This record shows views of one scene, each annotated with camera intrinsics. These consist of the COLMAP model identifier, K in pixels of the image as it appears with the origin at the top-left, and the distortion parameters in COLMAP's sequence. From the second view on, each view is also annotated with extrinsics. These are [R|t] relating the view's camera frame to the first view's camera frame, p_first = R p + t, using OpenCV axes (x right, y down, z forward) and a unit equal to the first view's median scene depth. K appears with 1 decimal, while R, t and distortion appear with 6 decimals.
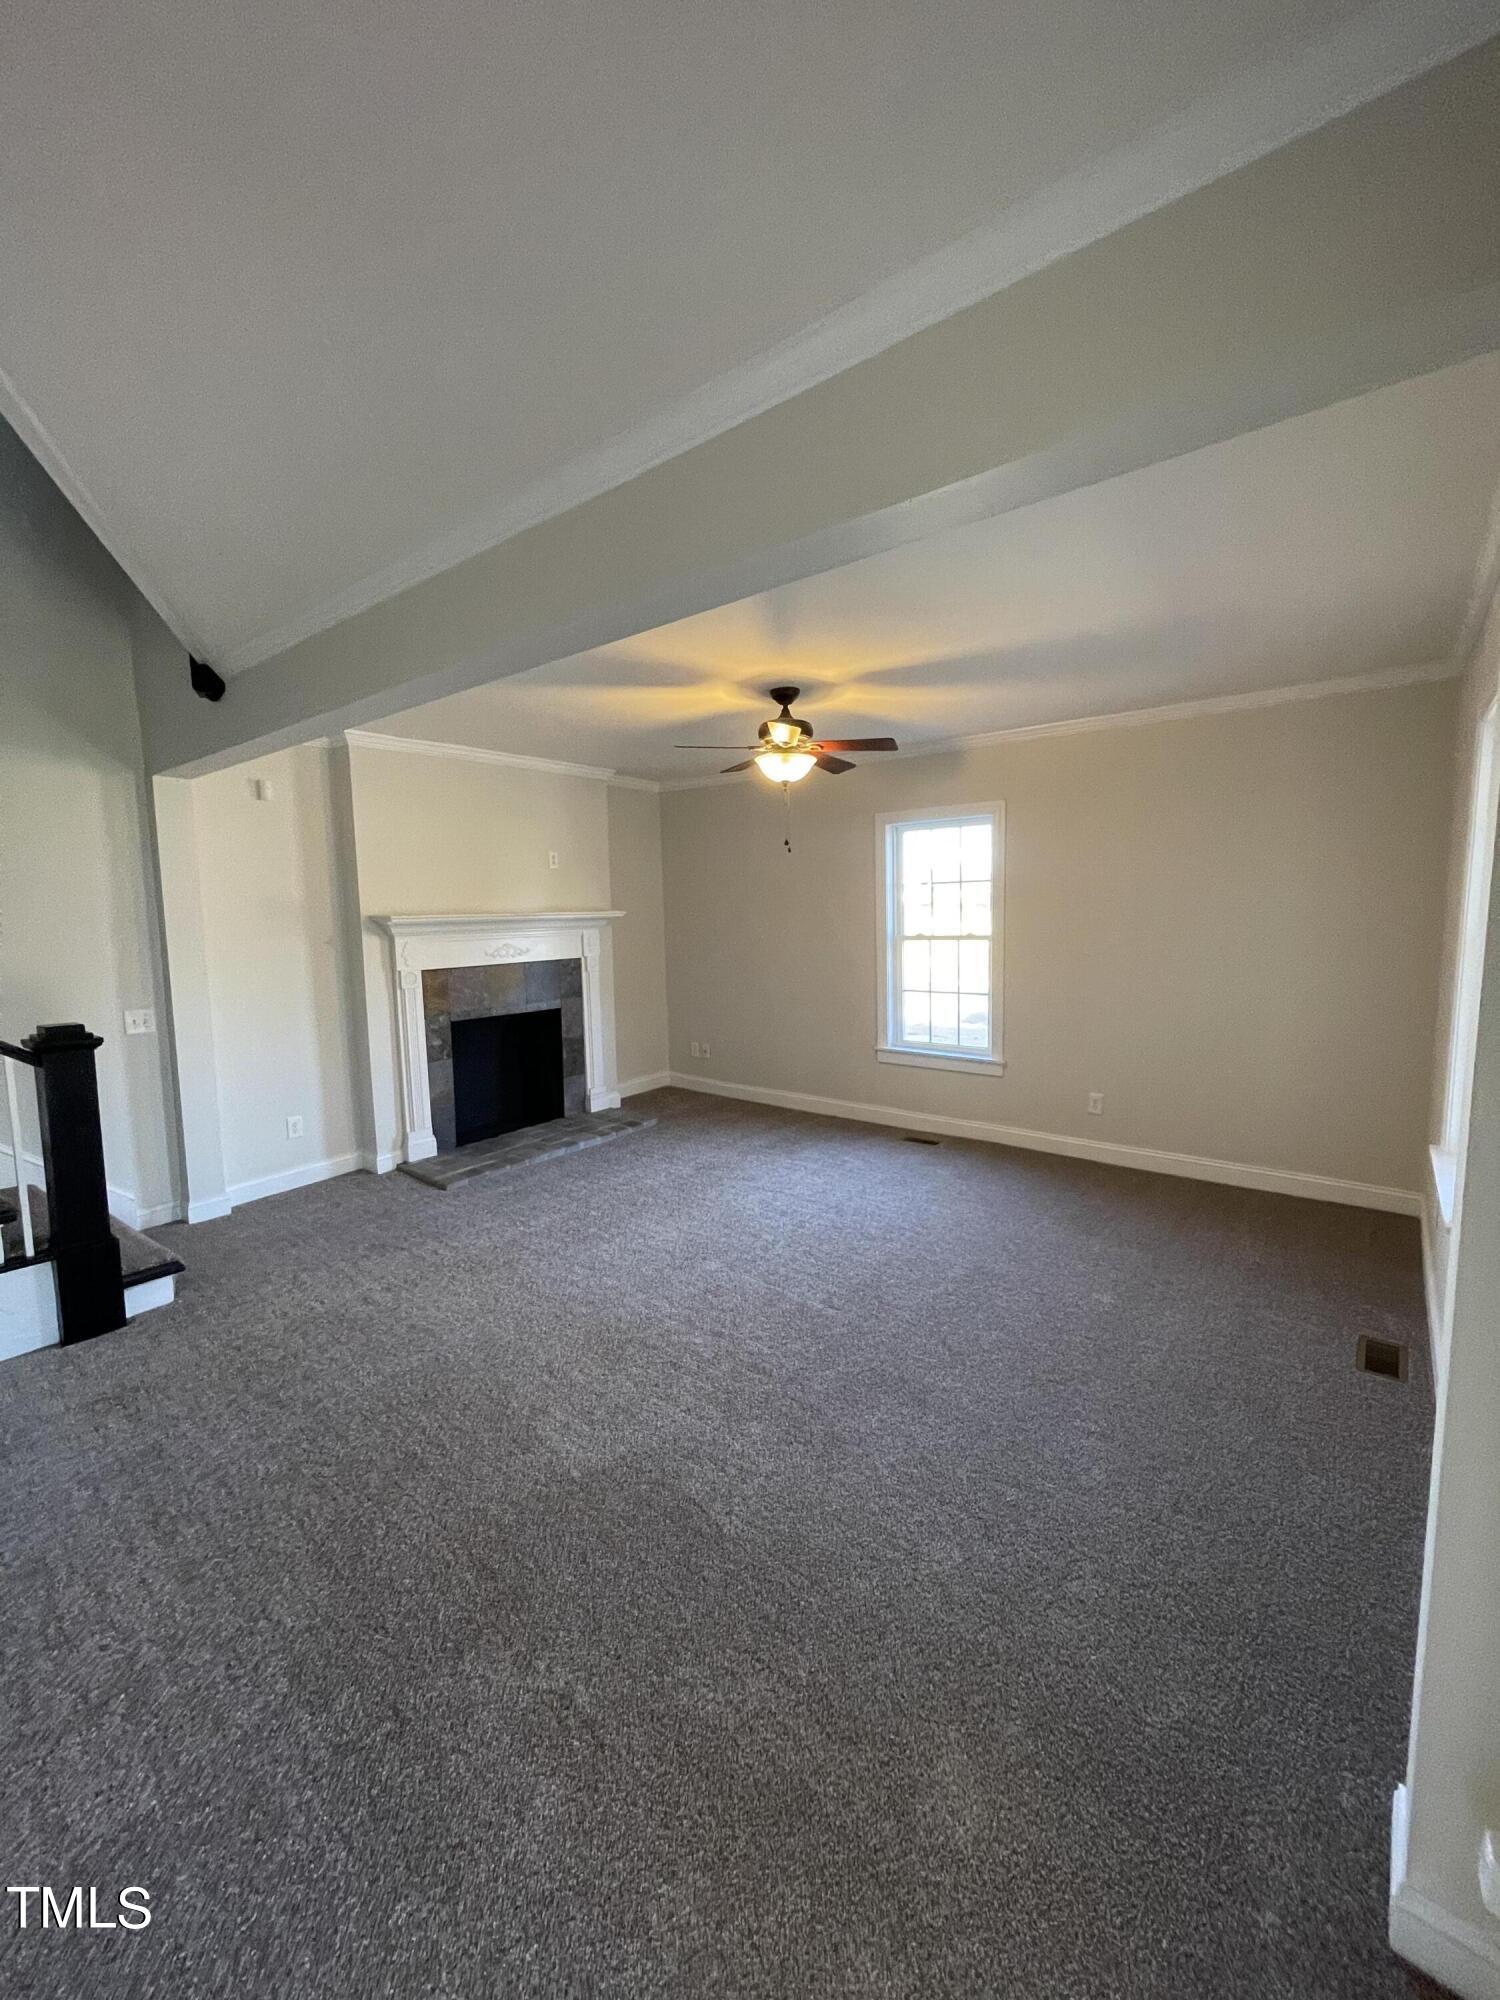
lens RADIAL K [[807.2, 0, 735.7], [0, 807.2, 994.2], [0, 0, 1]] dist [0.004295, 0.001834]
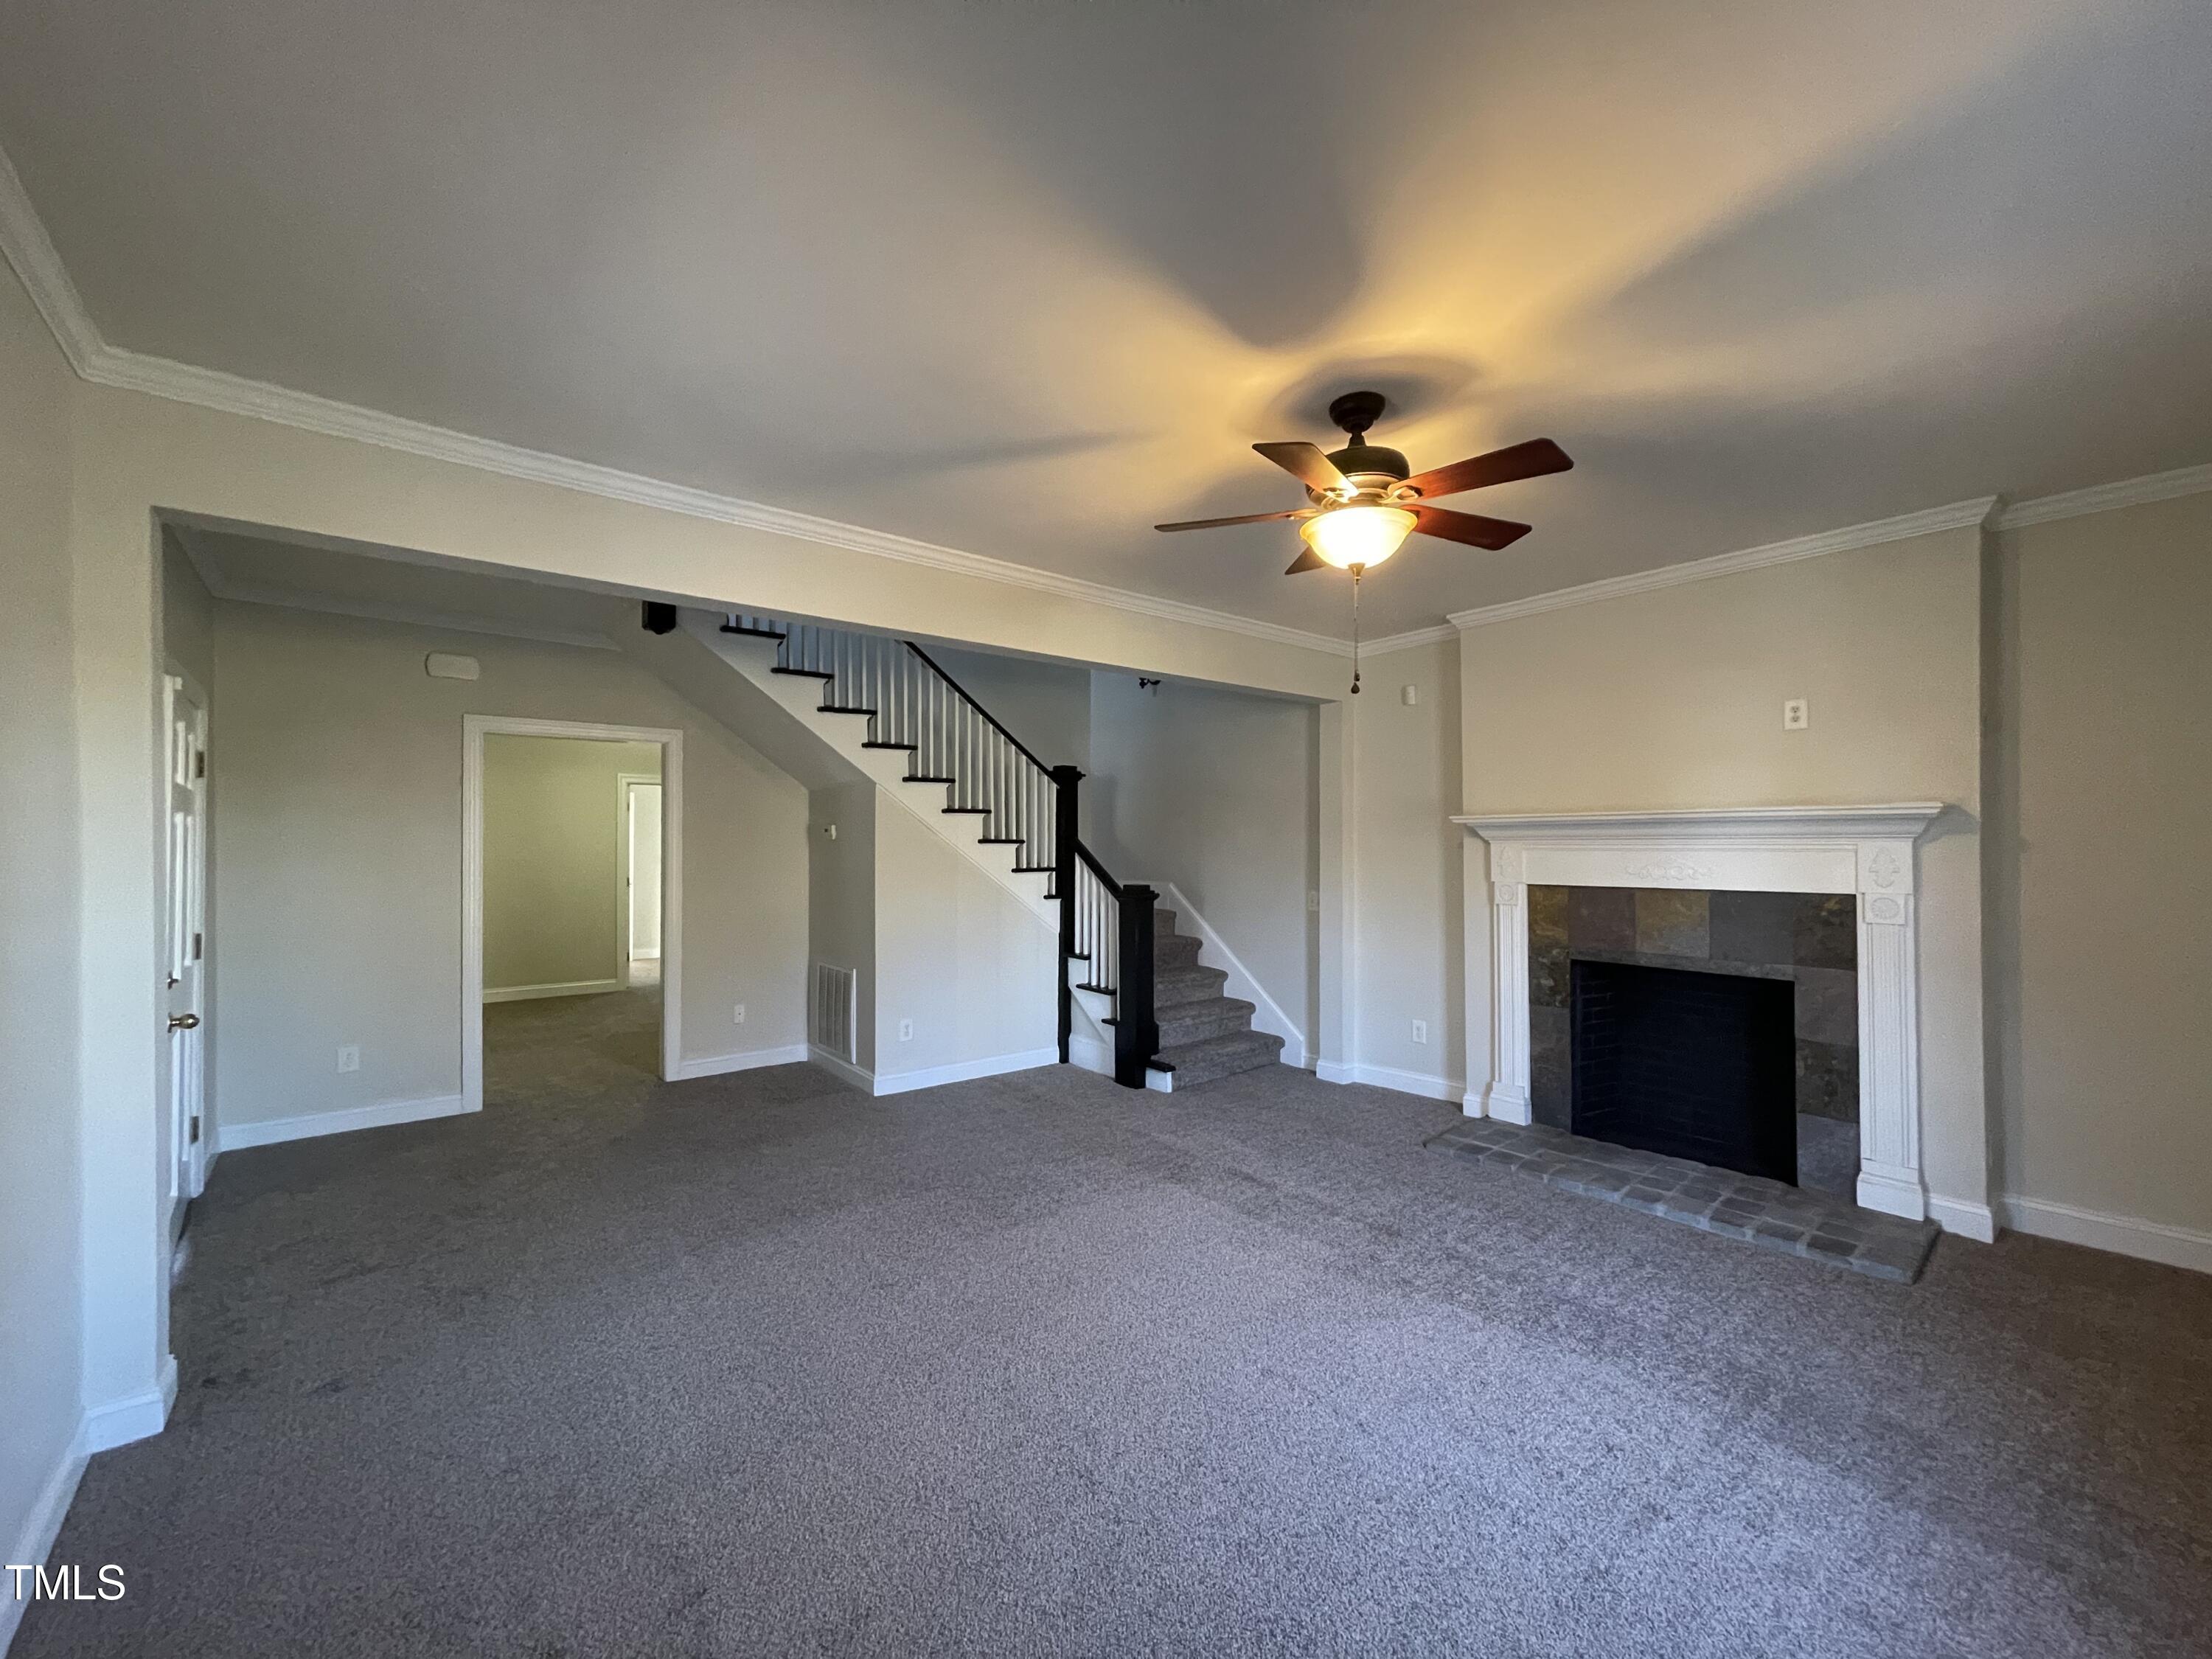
lens RADIAL K [[892.8, 0, 1116.8], [0, 892.8, 835.1], [0, 0, 1]] dist [0.004295, 0.001834]
pose [[-0.190531, 0.012408, -0.981603, 0.554037], [-0.094969, 0.994997, 0.031011, -0.067742], [0.977077, 0.099130, -0.188400, 0.784658]]
